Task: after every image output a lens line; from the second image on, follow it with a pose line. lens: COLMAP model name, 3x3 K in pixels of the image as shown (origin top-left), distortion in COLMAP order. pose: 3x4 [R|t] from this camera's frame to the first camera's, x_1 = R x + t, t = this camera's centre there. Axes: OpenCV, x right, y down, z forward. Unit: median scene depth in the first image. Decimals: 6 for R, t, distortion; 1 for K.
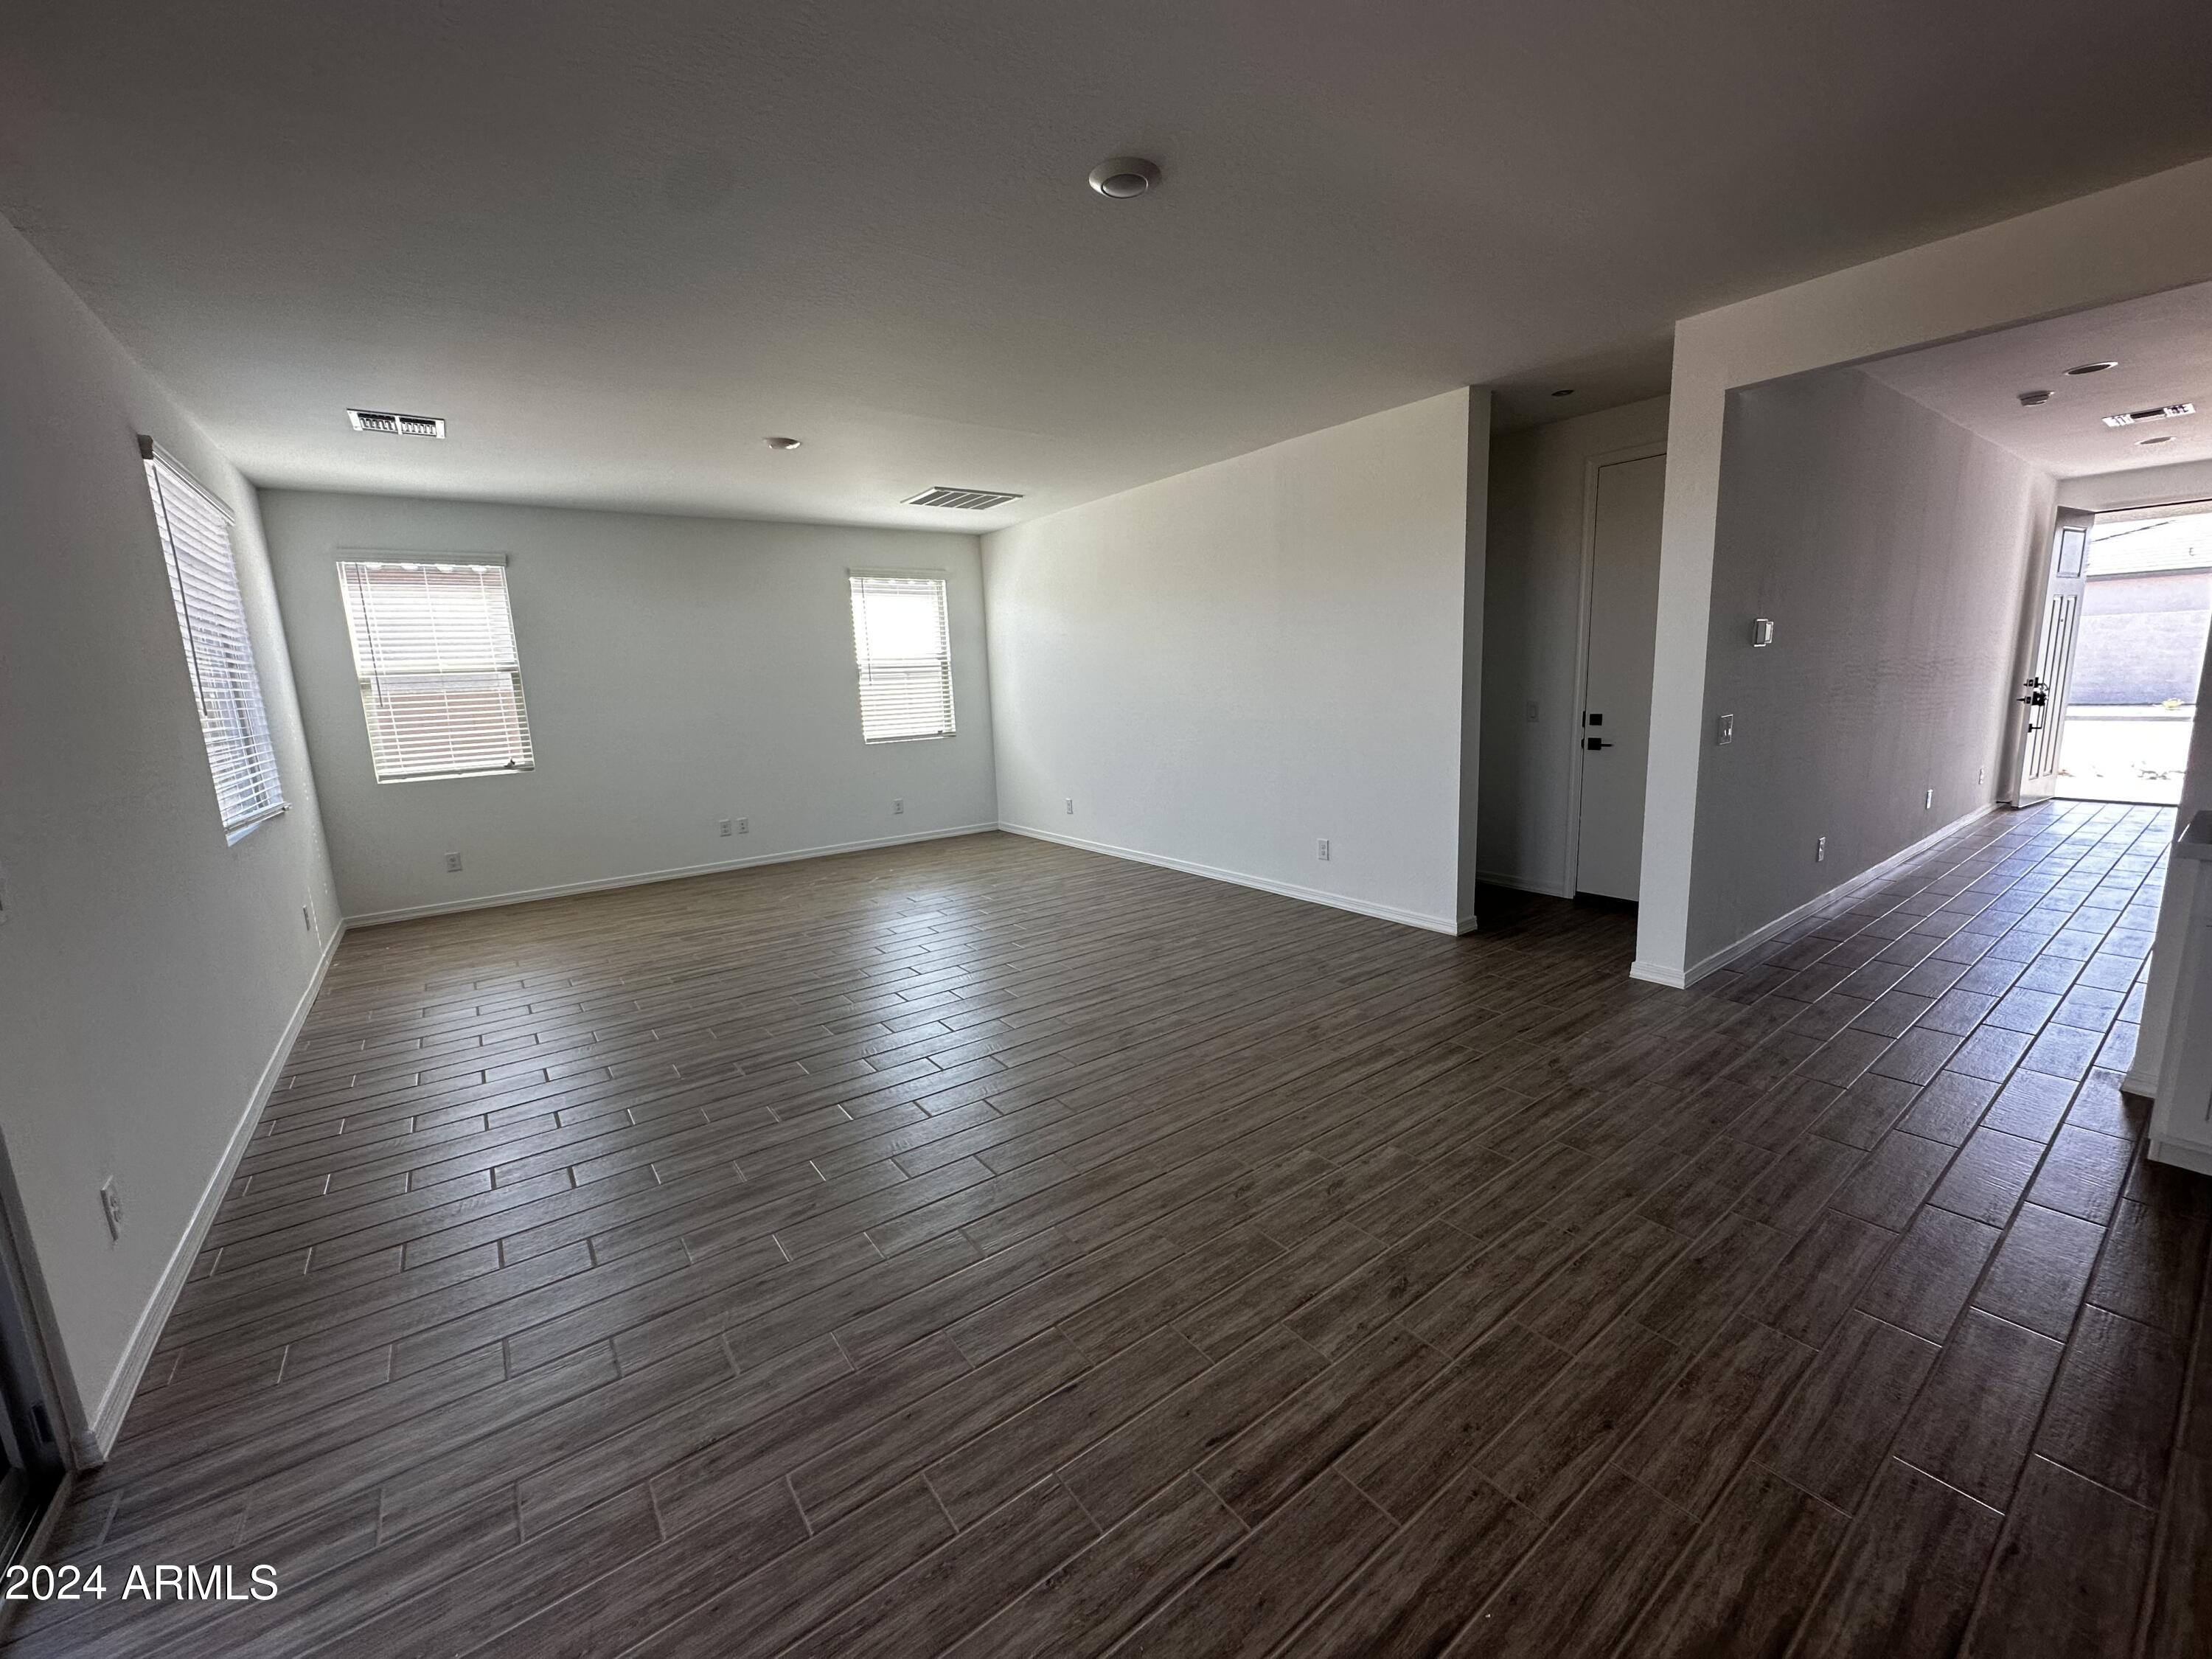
lens RADIAL K [[882.3, 0, 1100.5], [0, 882.3, 823.9], [0, 0, 1]] dist [-0.002082, 0.000629]
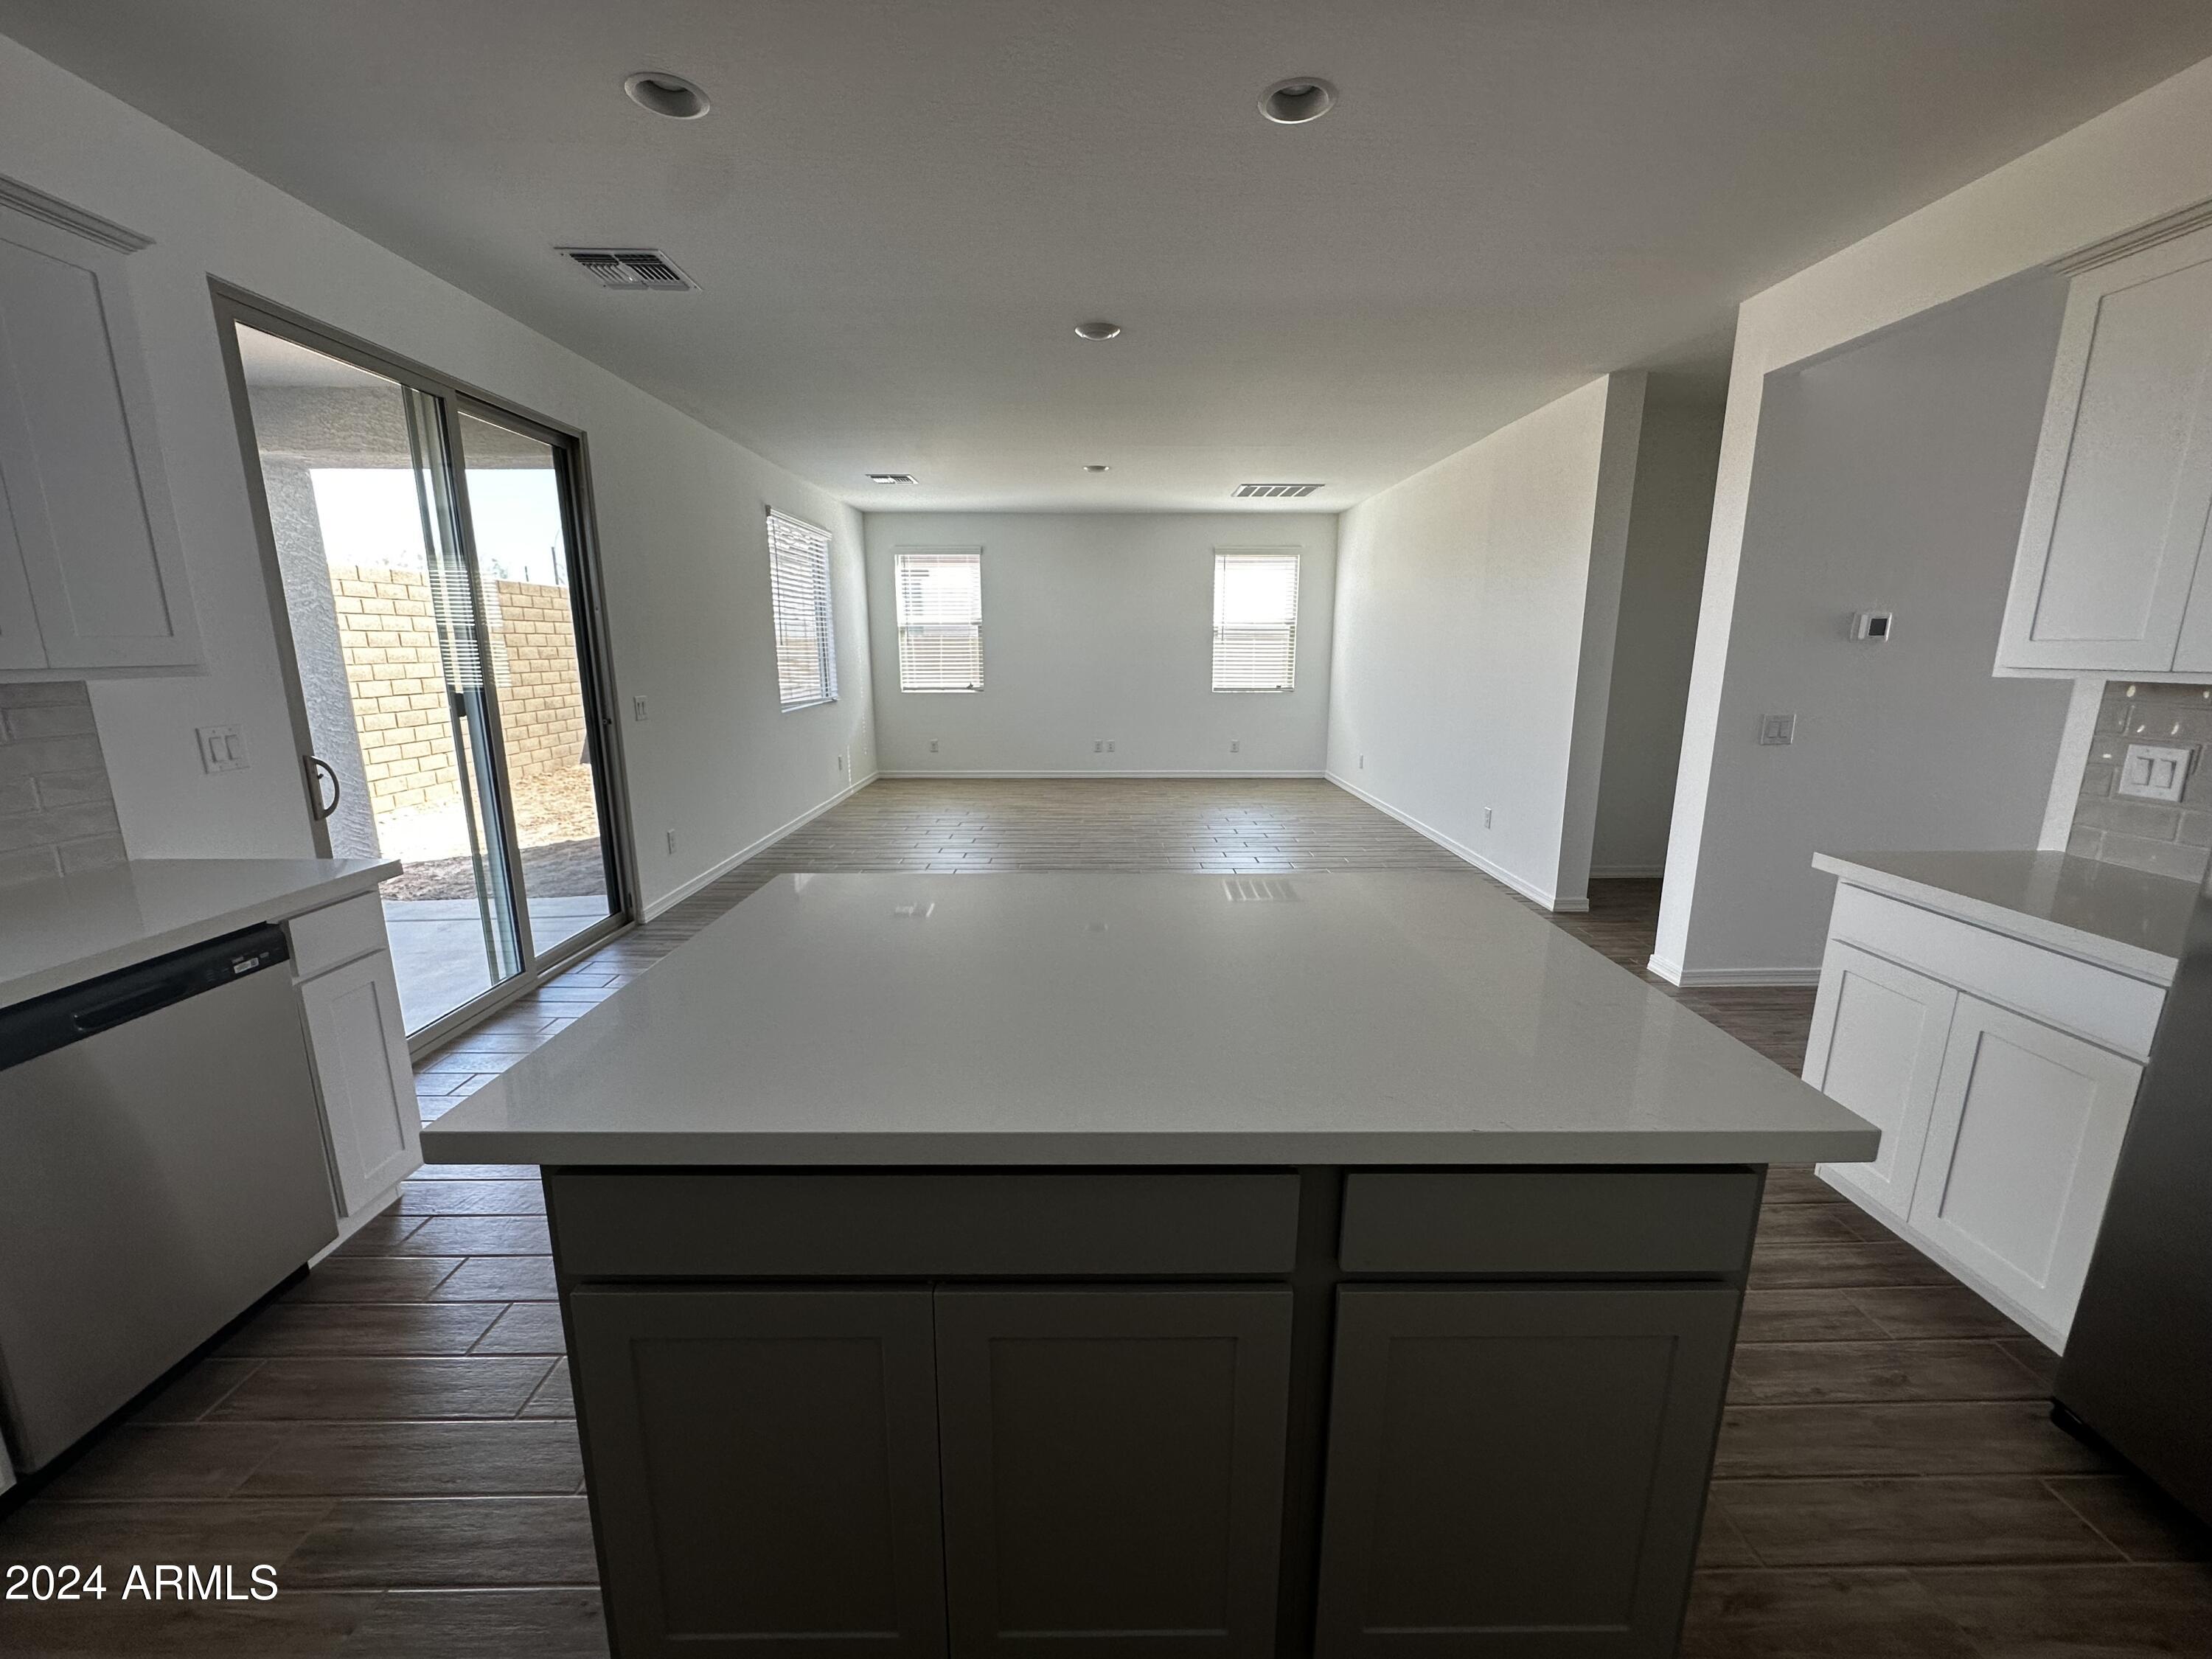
lens RADIAL K [[882.3, 0, 1117.4], [0, 882.3, 834.6], [0, 0, 1]] dist [-0.002082, 0.000629]
pose [[0.814057, 0.163236, -0.557374, 0.429093], [-0.129359, 0.986543, 0.099994, 0.000019], [0.566196, -0.009299, 0.824218, -0.115351]]
